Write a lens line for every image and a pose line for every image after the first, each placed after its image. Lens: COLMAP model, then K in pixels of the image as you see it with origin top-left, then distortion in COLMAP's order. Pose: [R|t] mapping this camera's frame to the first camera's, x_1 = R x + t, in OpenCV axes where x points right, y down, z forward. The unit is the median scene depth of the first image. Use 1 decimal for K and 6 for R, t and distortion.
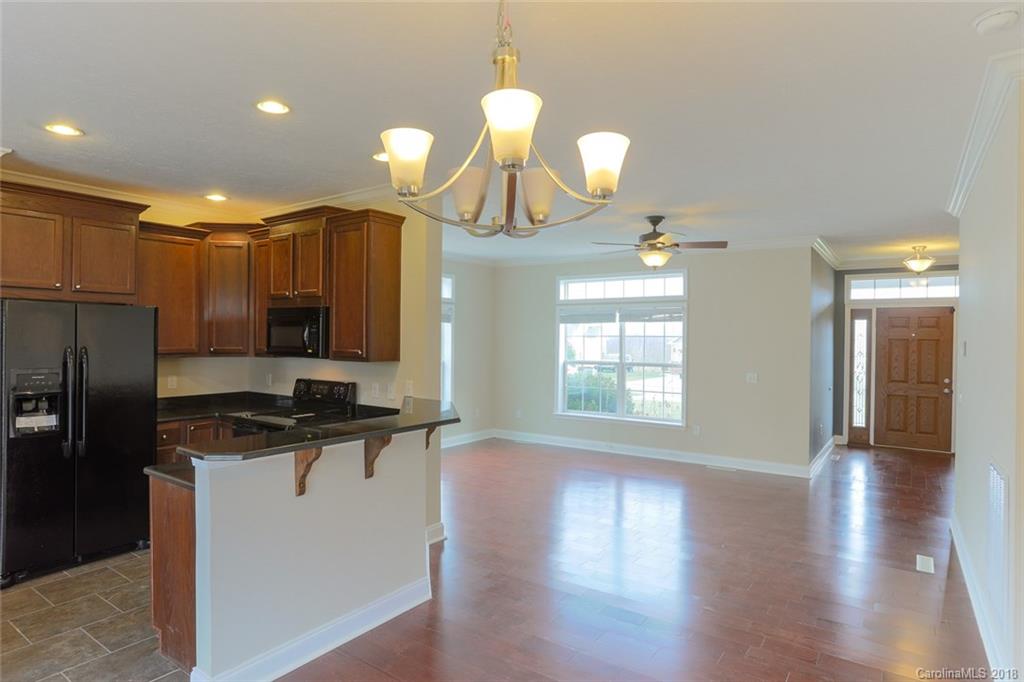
lens RADIAL K [[583.3, 0, 502.3], [0, 583.3, 333.6], [0, 0, 1]] dist [-0.043378, 0.020602]
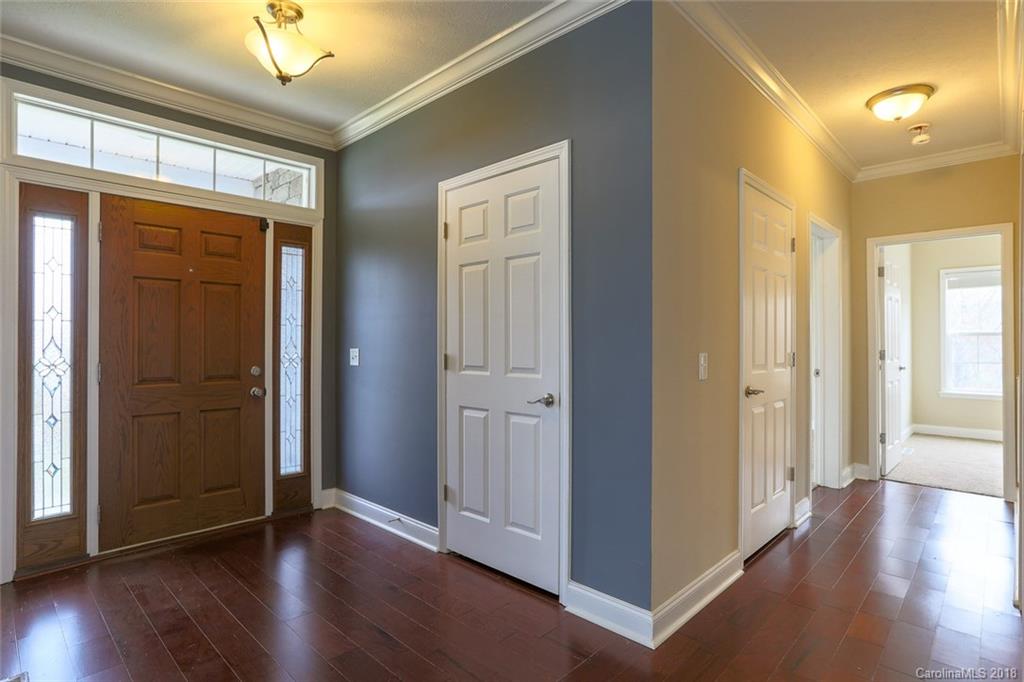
lens RADIAL K [[536.9, 0, 510.5], [0, 536.9, 341.1], [0, 0, 1]] dist [-0.032381, 0.016364]
pose [[0.177136, -0.013933, 0.984088, 0.365254], [-0.001317, 0.999896, 0.014394, 0.049711], [-0.984185, -0.003846, 0.177100, 0.692968]]
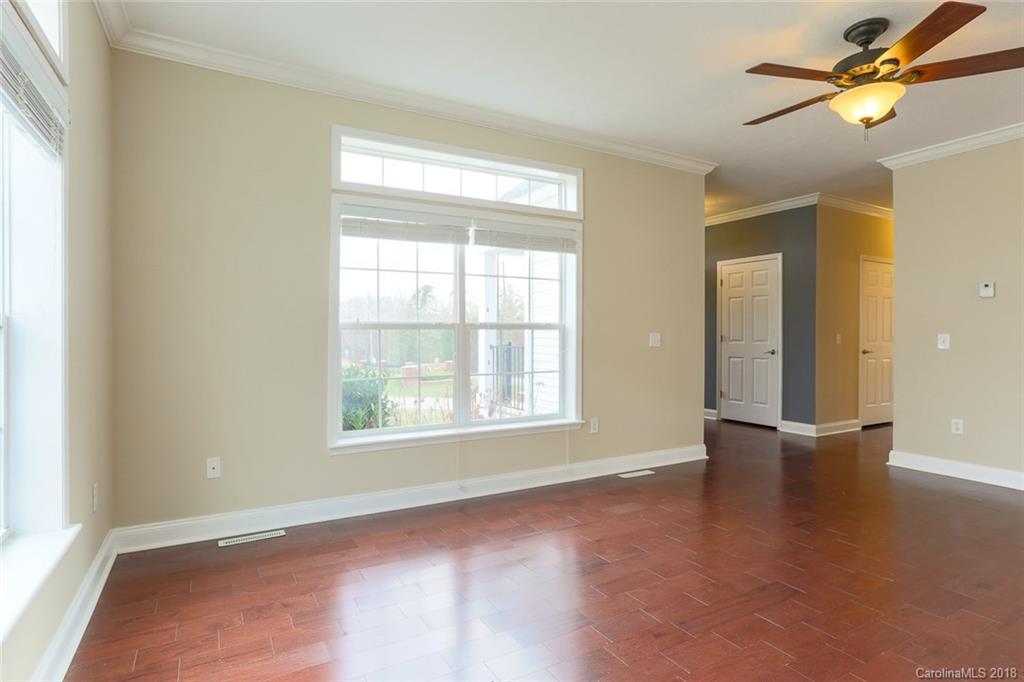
lens RADIAL K [[536.9, 0, 519.4], [0, 536.9, 336.0], [0, 0, 1]] dist [-0.032381, 0.016364]
pose [[0.434046, -0.014565, 0.900773, -0.204414], [-0.000522, 0.999865, 0.016419, 0.051340], [-0.900891, -0.007597, 0.433980, 0.720996]]
